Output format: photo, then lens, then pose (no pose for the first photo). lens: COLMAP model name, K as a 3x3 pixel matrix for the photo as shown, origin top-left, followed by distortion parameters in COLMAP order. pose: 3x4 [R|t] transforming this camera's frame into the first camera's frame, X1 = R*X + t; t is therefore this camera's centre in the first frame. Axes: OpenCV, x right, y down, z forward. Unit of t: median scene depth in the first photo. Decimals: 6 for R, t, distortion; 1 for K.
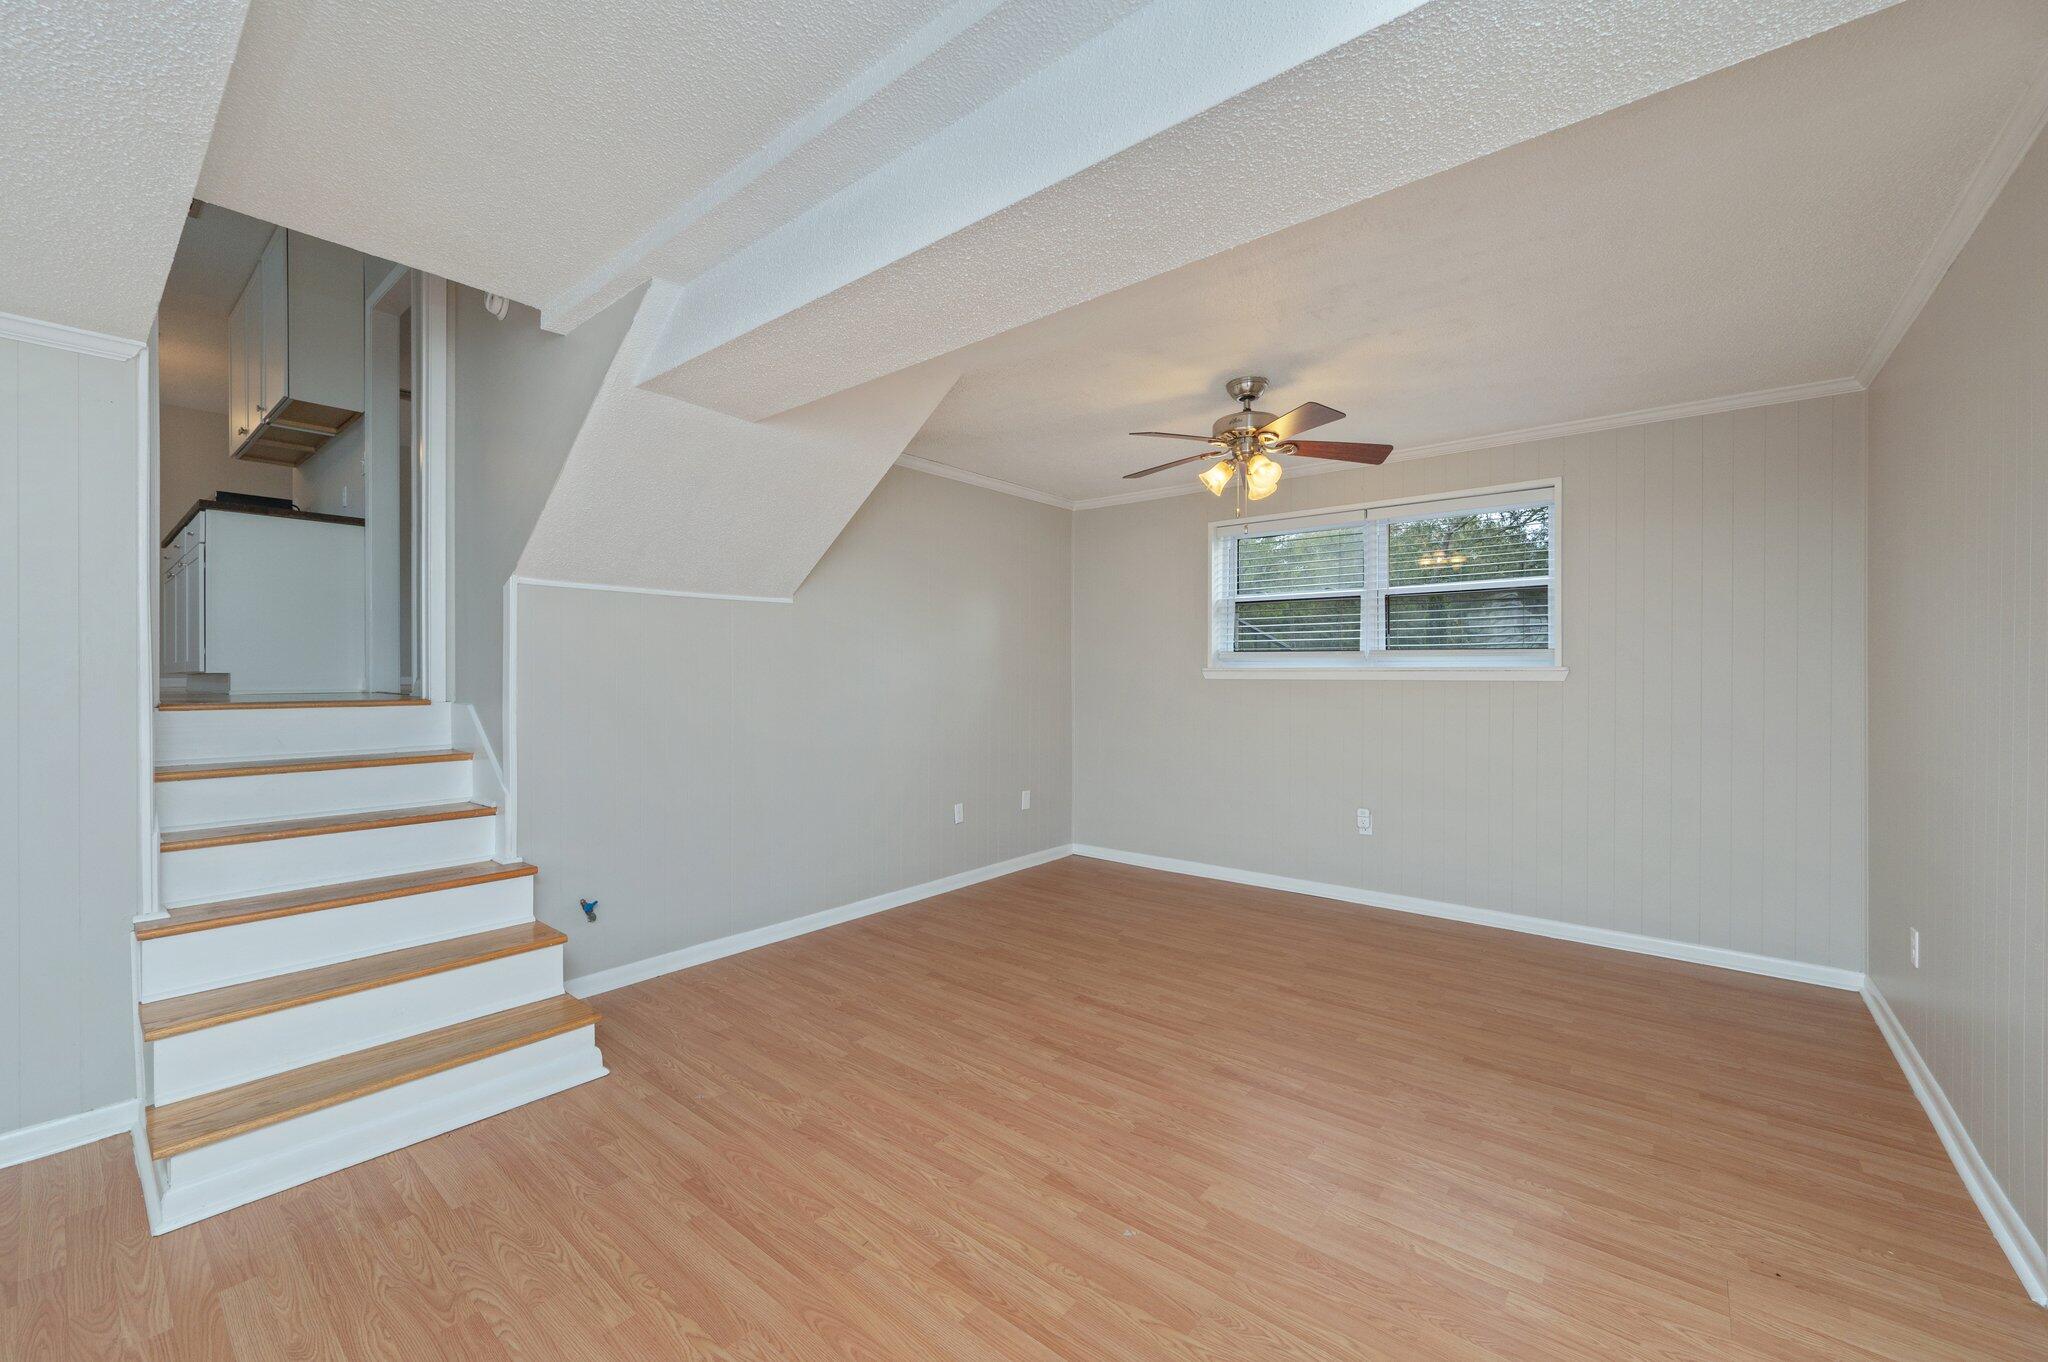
lens RADIAL K [[814.7, 0, 1064.9], [0, 814.7, 672.0], [0, 0, 1]] dist [-0.000004, -0.000585]
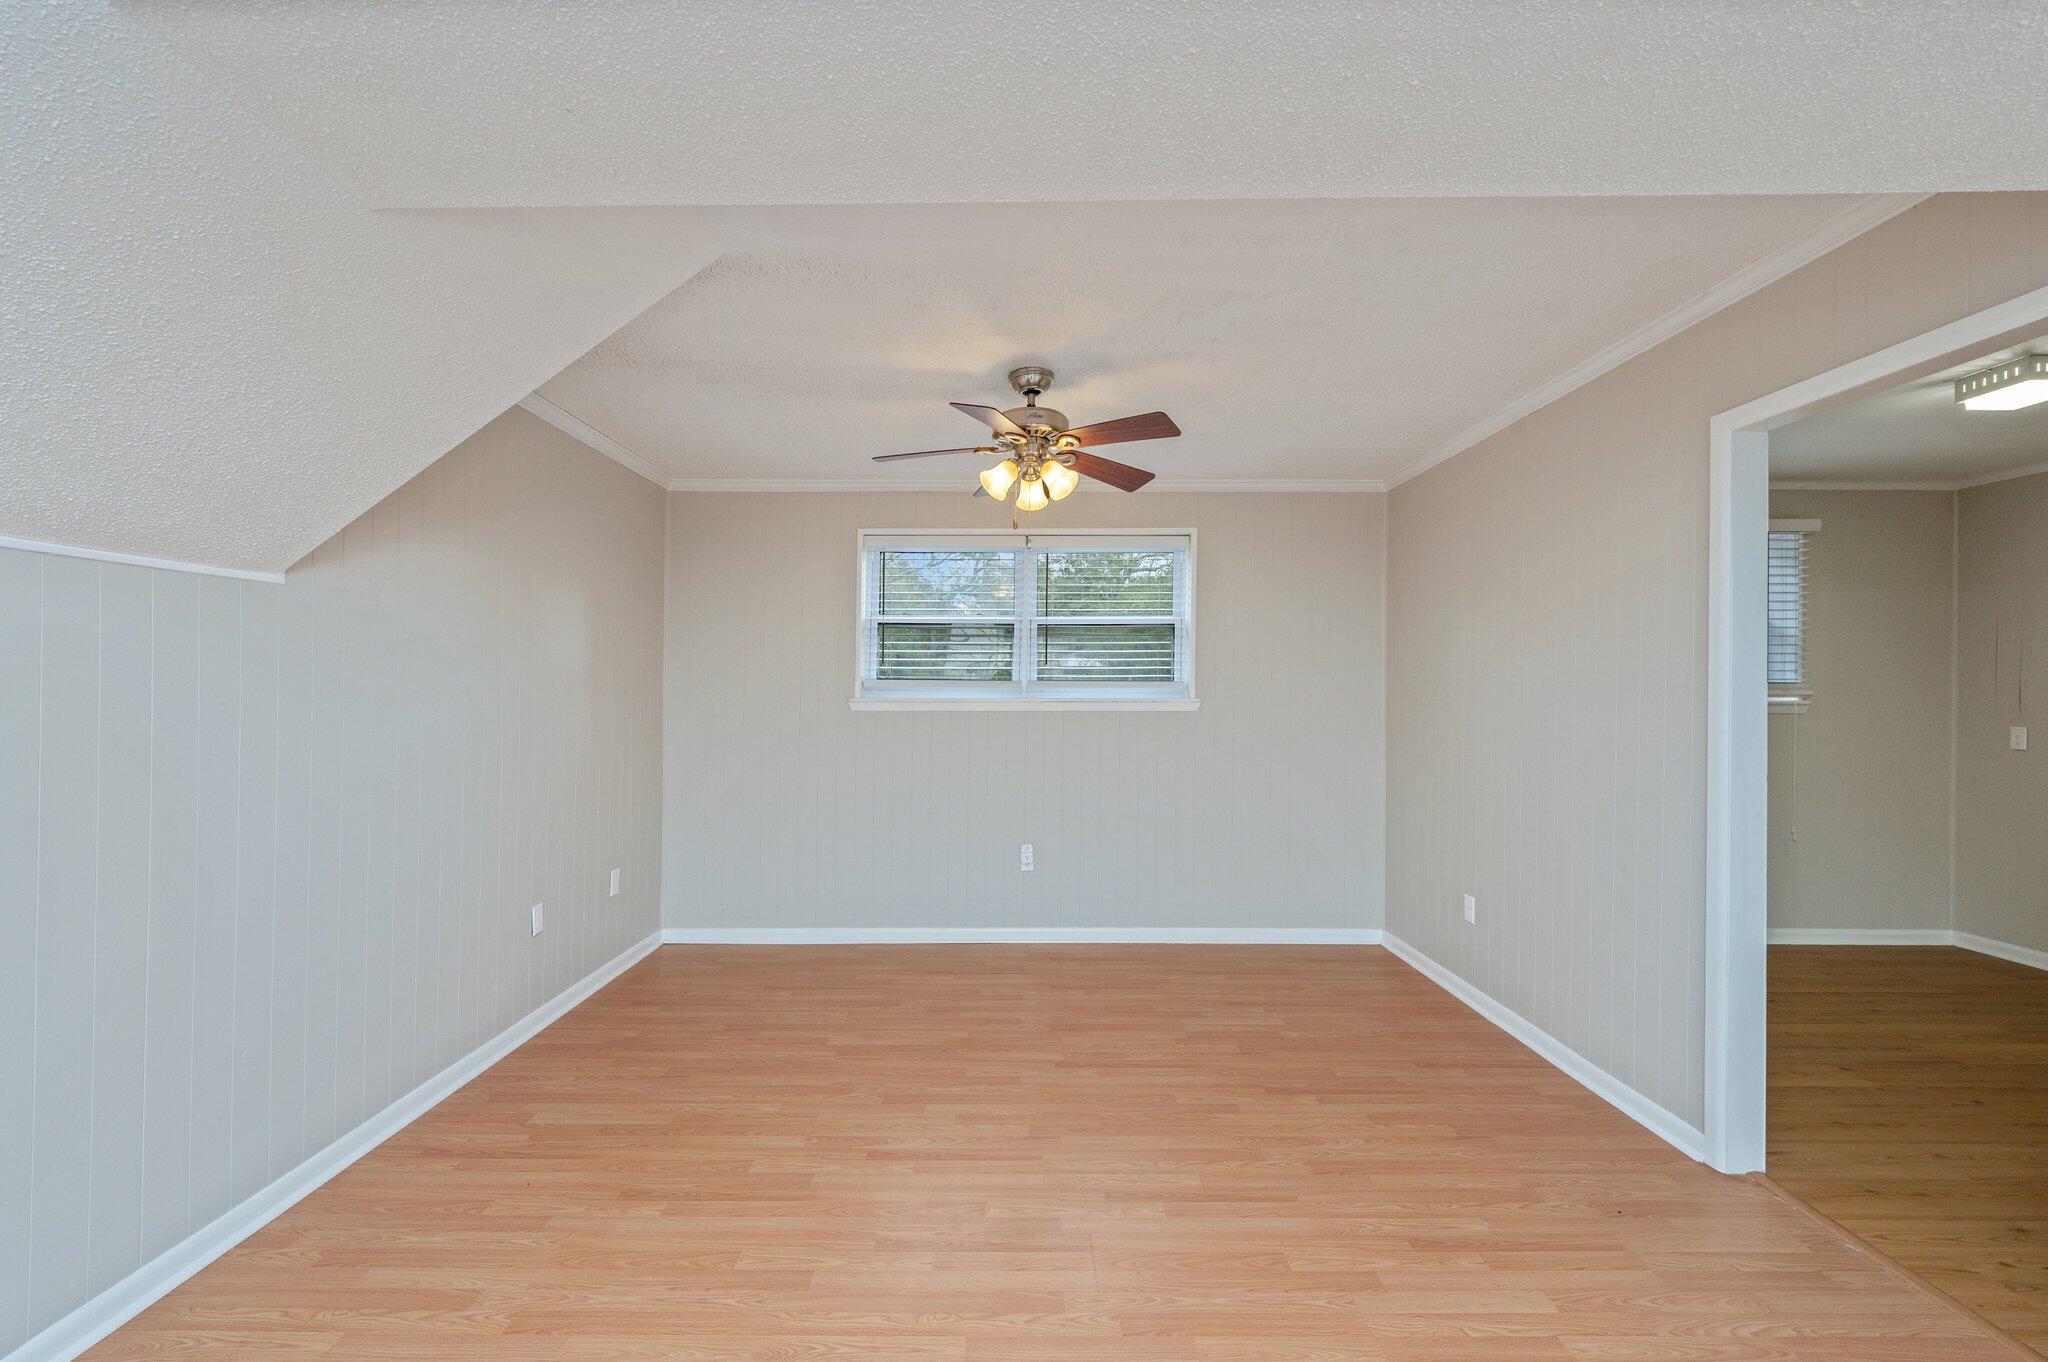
lens RADIAL K [[814.7, 0, 1022.5], [0, 814.7, 685.5], [0, 0, 1]] dist [-0.000004, -0.000585]
pose [[0.790306, 0.007379, 0.612667, -0.287638], [-0.001501, 0.999948, -0.010106, -0.013436], [-0.612710, 0.007067, 0.790276, 0.294917]]
